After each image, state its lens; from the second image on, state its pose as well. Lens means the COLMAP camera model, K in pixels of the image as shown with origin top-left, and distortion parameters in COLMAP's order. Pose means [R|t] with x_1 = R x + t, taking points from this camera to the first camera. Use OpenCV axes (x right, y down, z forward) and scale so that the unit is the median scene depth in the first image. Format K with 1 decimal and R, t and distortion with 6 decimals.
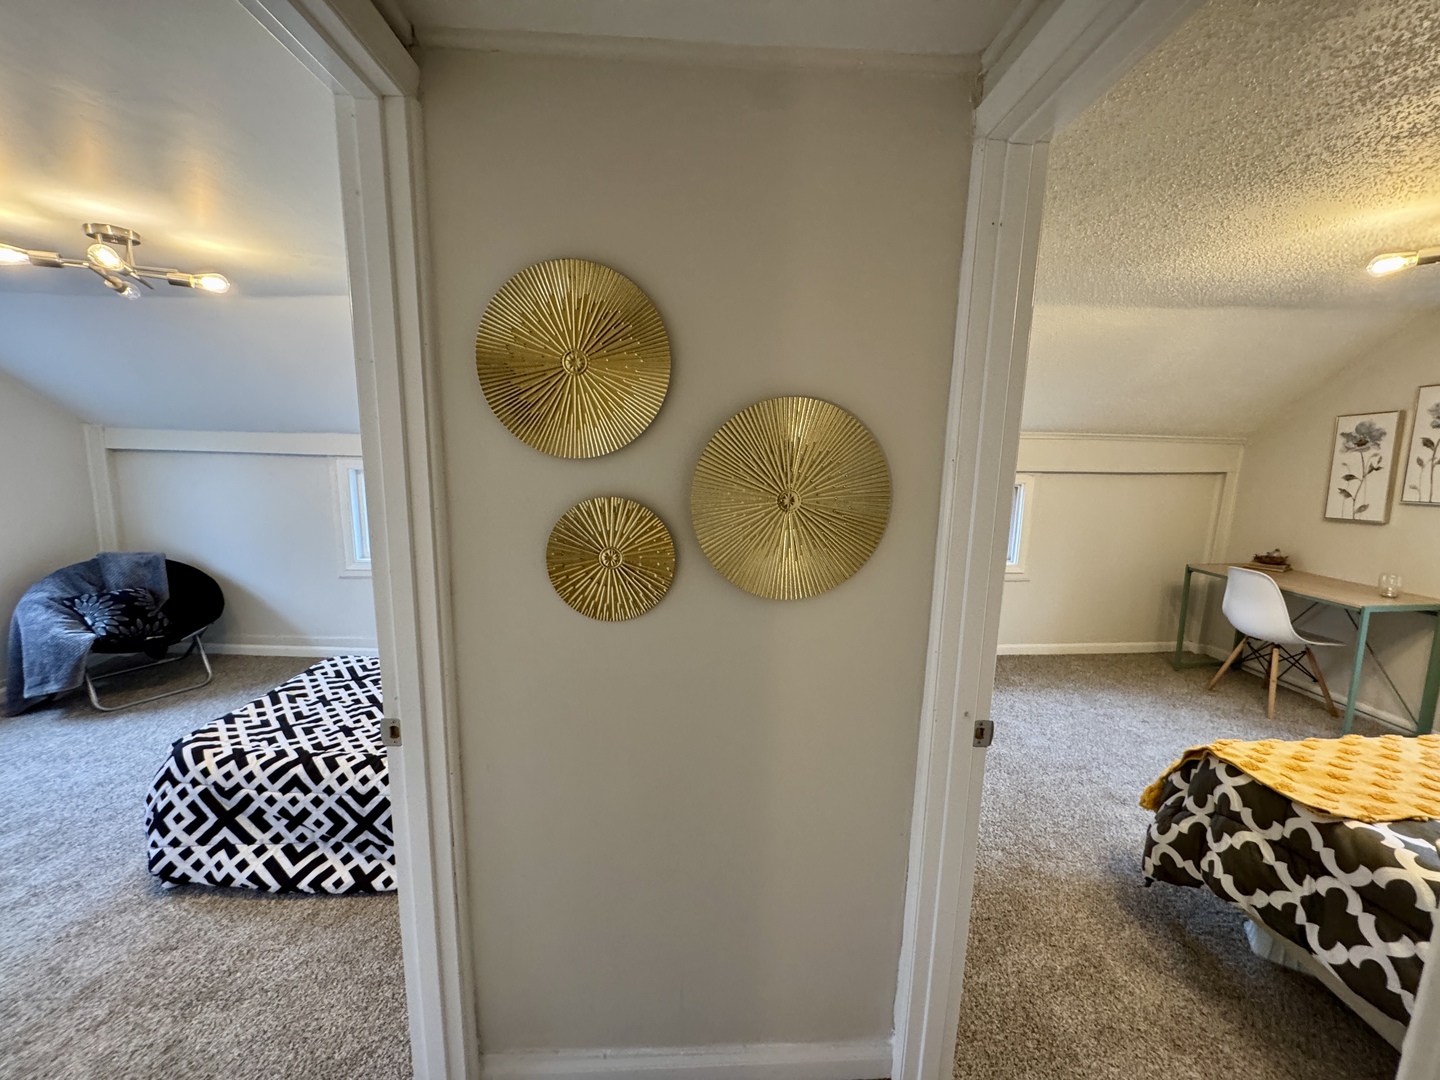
lens RADIAL K [[572.0, 0, 721.1], [0, 572.0, 538.3], [0, 0, 1]] dist [-0.002265, -0.000096]
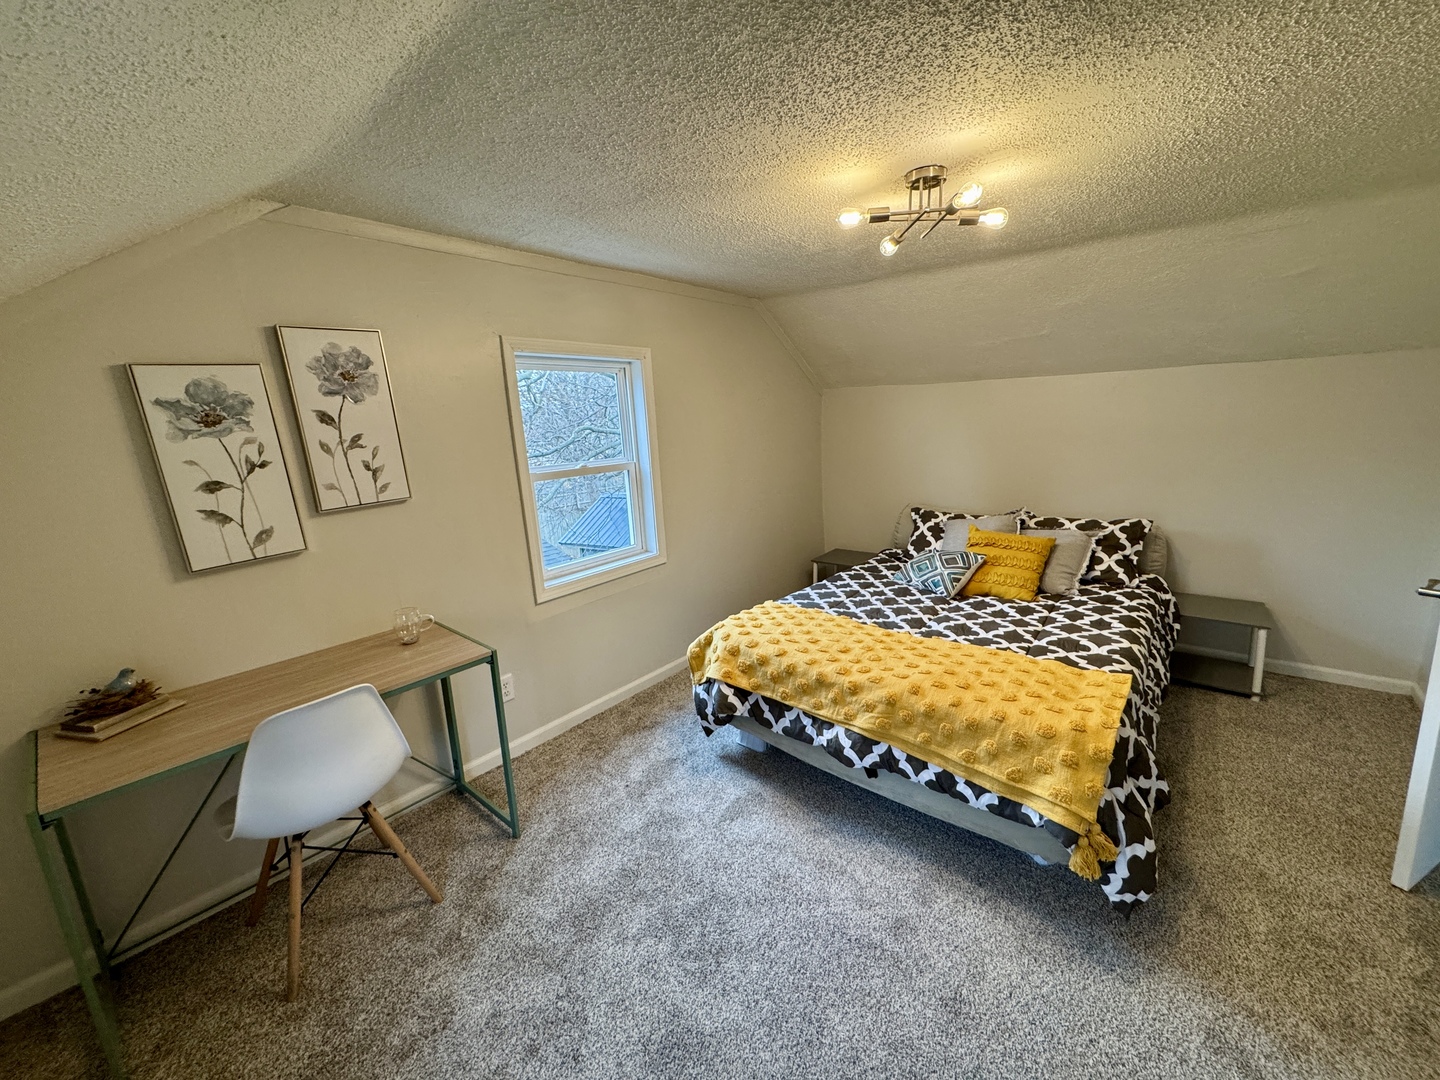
lens RADIAL K [[572.0, 0, 721.1], [0, 572.0, 538.3], [0, 0, 1]] dist [-0.002265, -0.000096]
pose [[-0.729261, -0.105706, 0.676022, 0.431856], [0.150615, 0.938962, 0.309298, -0.165015], [-0.667453, 0.327378, -0.668827, 1.131028]]
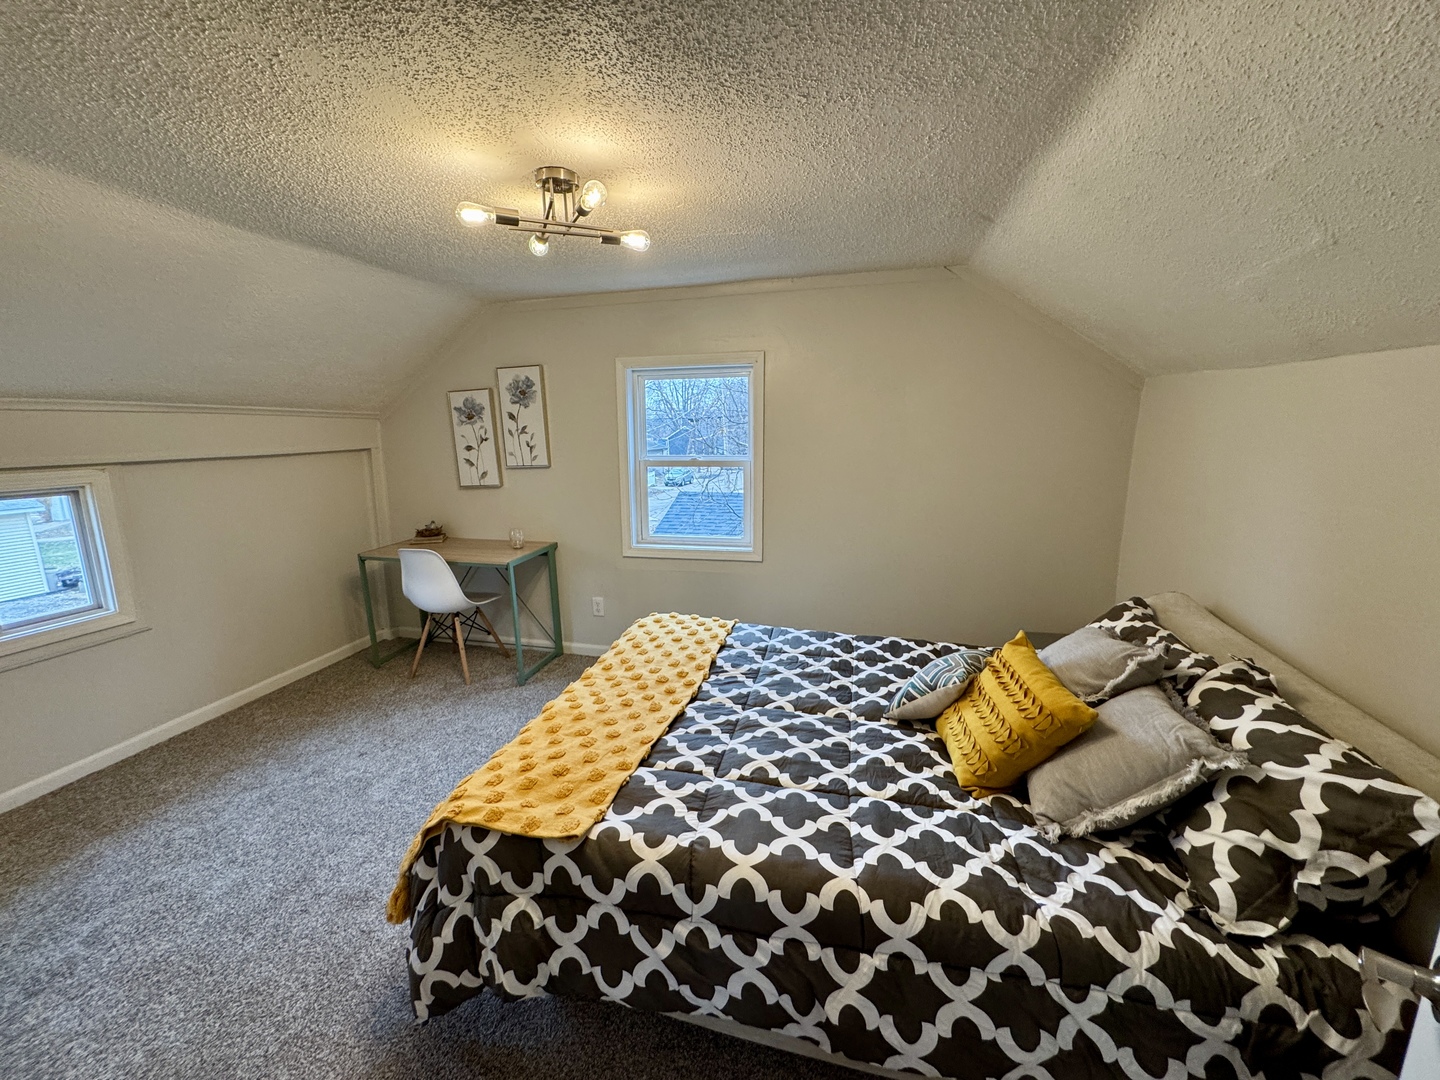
lens RADIAL K [[572.0, 0, 721.1], [0, 572.0, 538.3], [0, 0, 1]] dist [-0.002265, -0.000096]
pose [[0.295719, -0.197602, 0.934614, 0.189009], [0.159661, 0.974834, 0.155587, -0.032866], [-0.941838, 0.103211, 0.319826, 0.218359]]
